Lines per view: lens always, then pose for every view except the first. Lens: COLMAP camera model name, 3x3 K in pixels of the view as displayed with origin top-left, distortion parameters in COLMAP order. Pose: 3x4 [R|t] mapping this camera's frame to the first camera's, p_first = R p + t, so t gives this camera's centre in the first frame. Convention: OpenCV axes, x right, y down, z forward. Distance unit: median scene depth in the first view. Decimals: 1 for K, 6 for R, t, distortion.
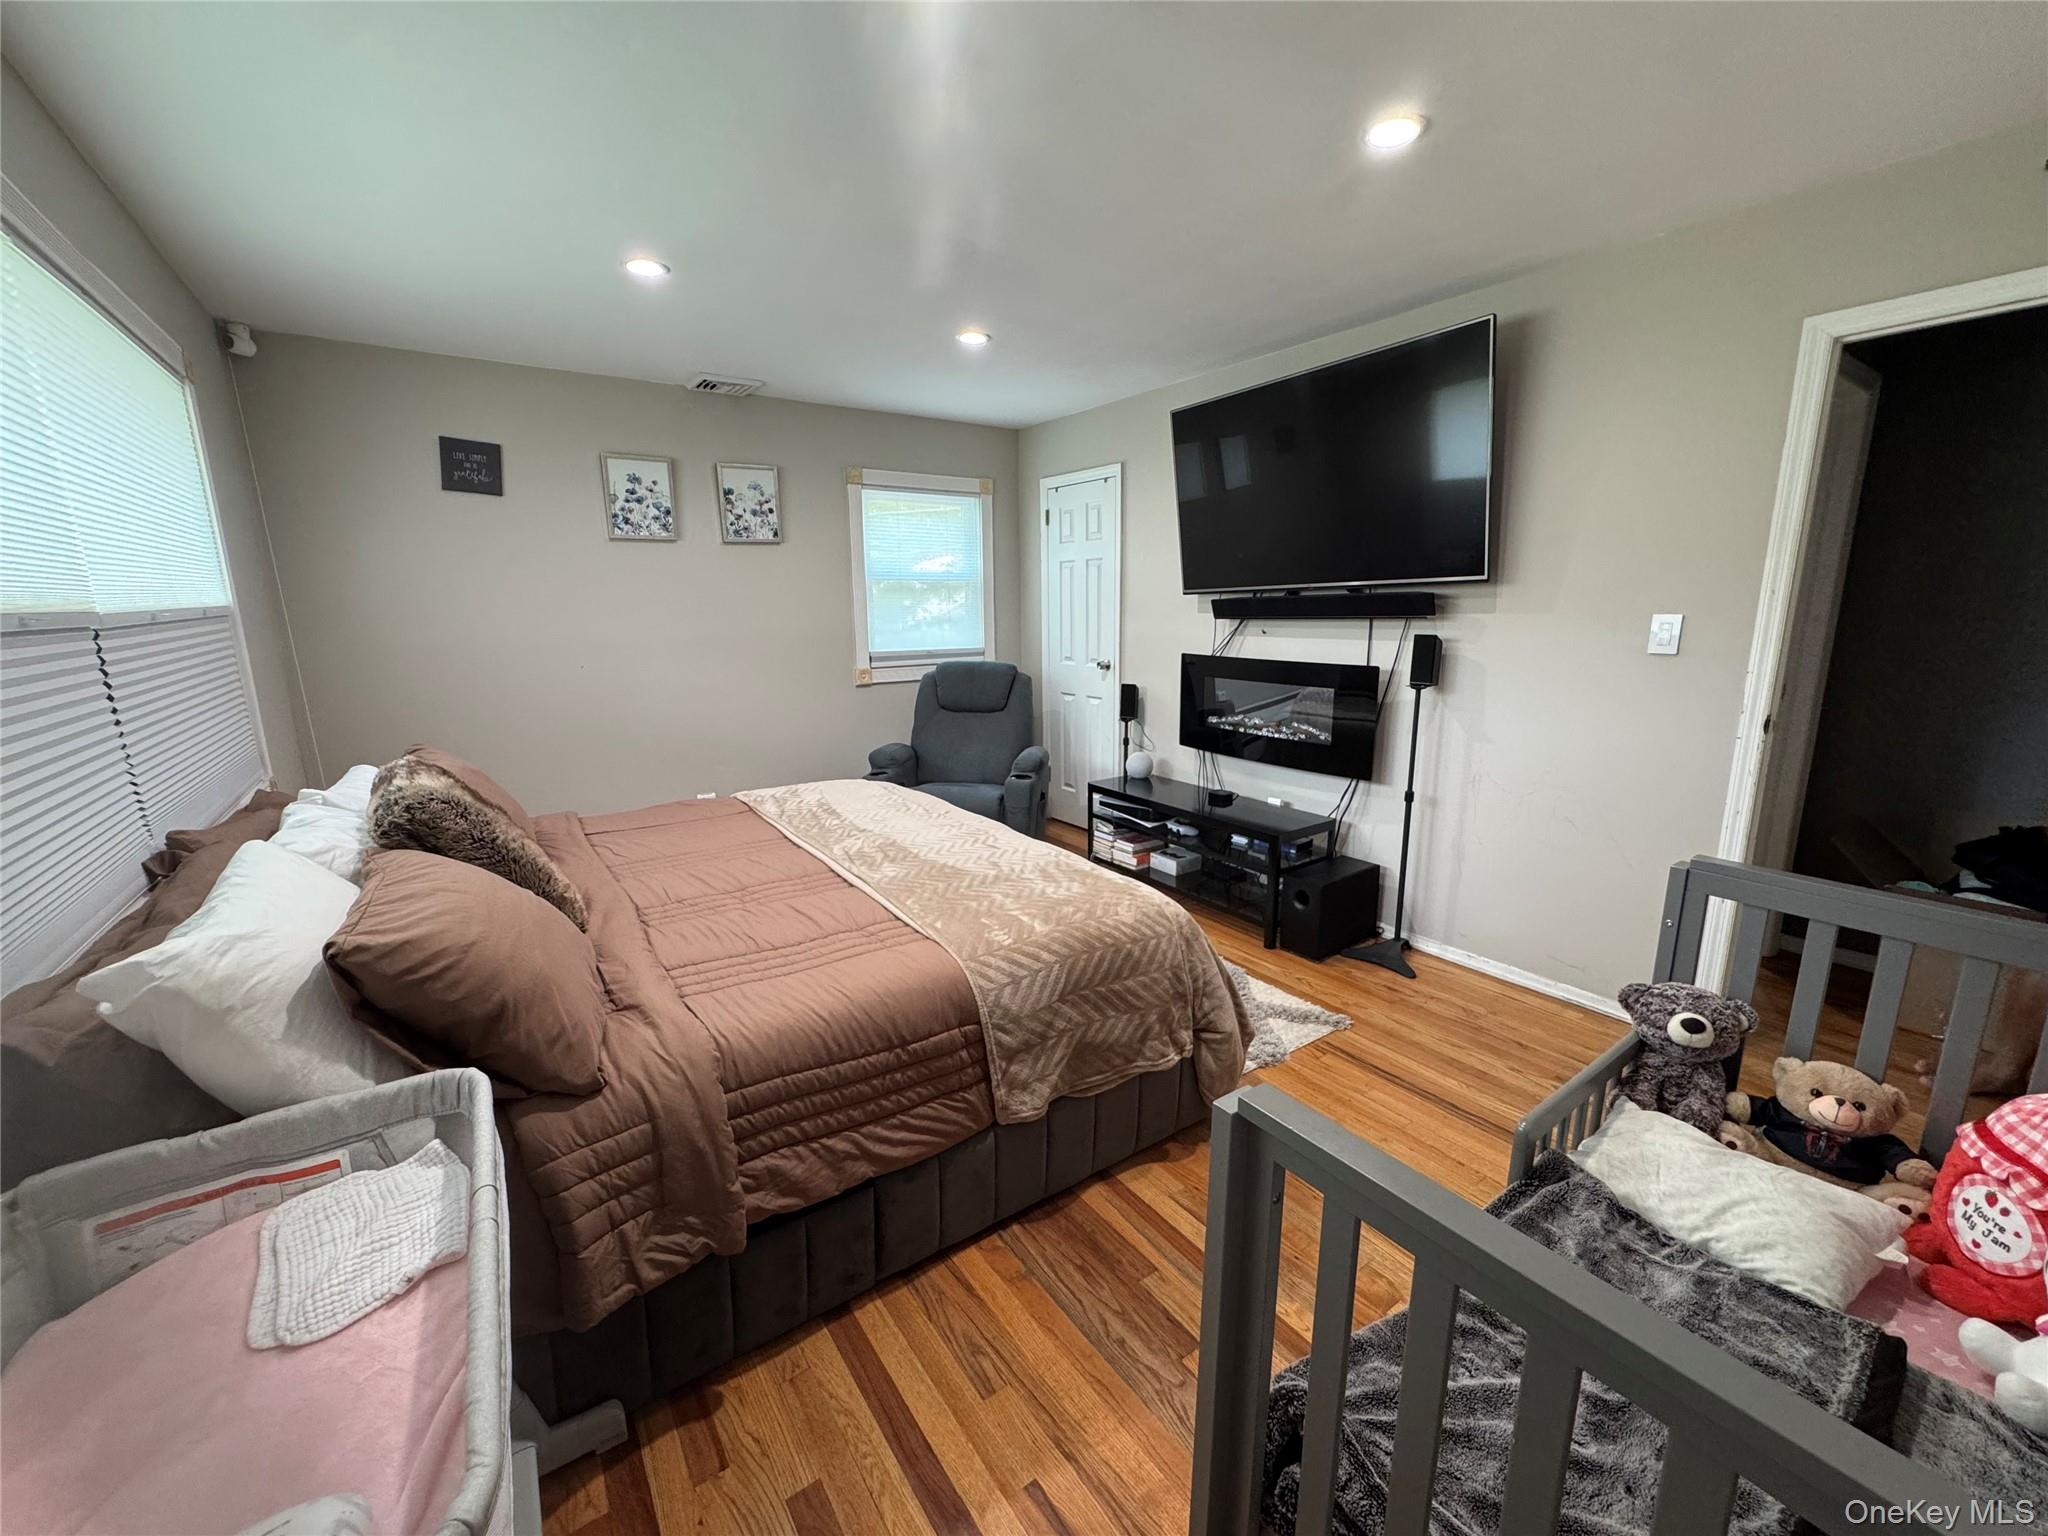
lens RADIAL K [[809.5, 0, 1020.5], [0, 809.5, 763.0], [0, 0, 1]] dist [0.000088, -0.000083]
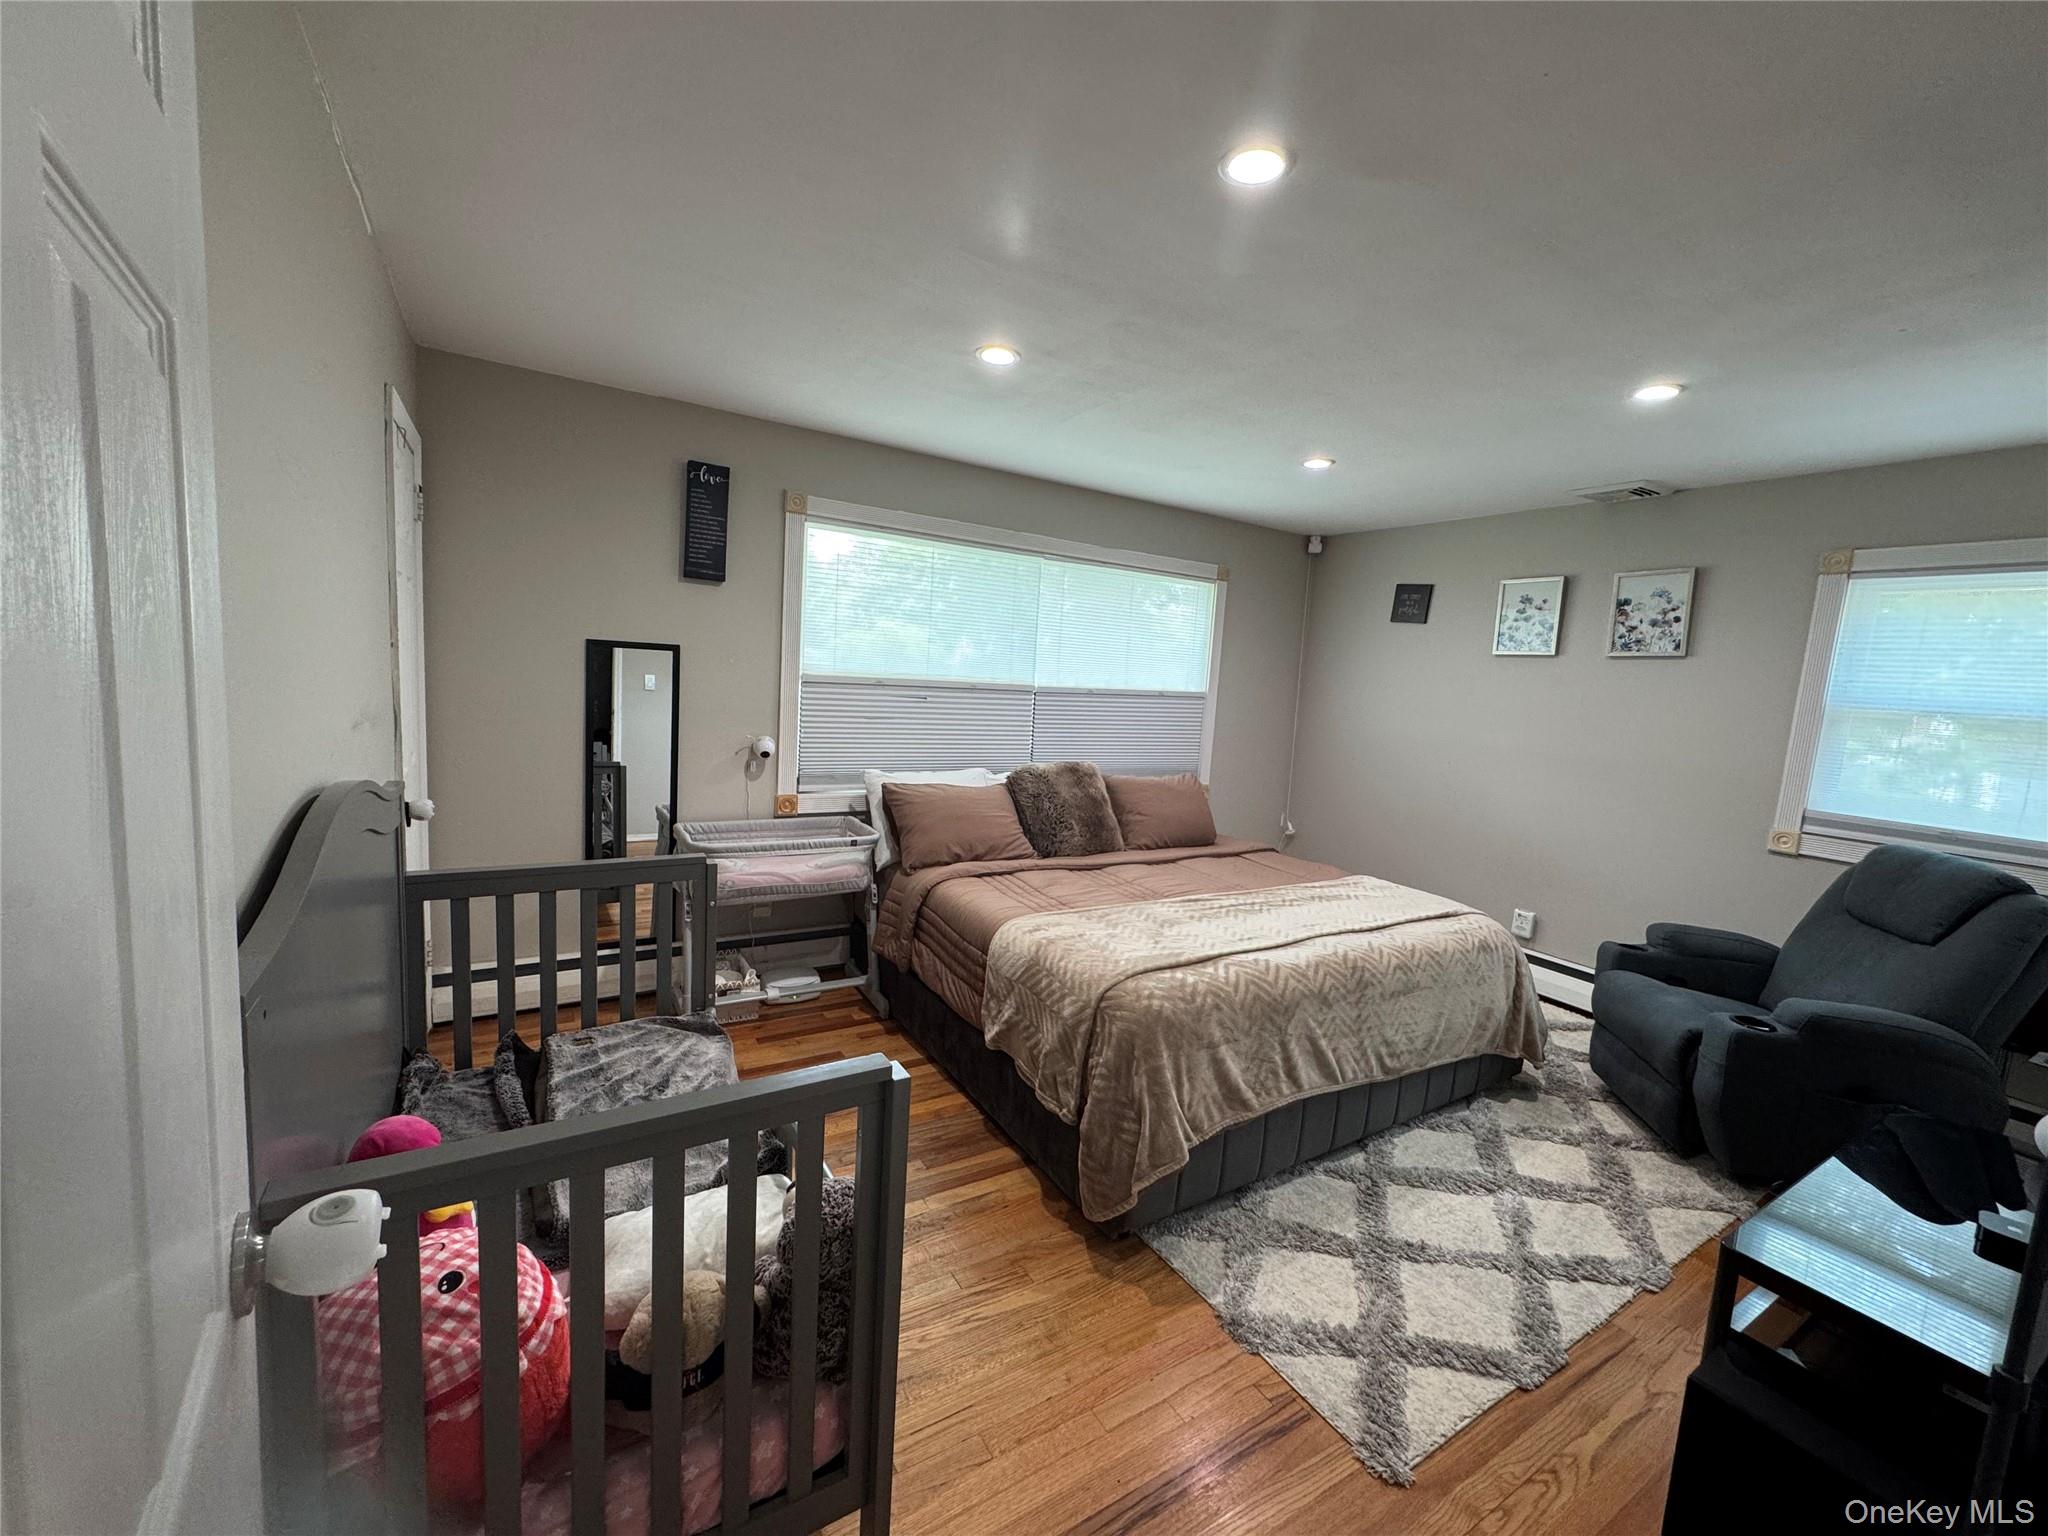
lens RADIAL K [[813.6, 0, 1024.0], [0, 813.6, 768.0], [0, 0, 1]] dist [-0.002342, -0.000663]
pose [[-0.063259, 0.124727, -0.990172, 0.644971], [-0.257338, 0.956570, 0.136935, -0.116022], [0.964249, 0.263471, -0.028414, 0.452784]]
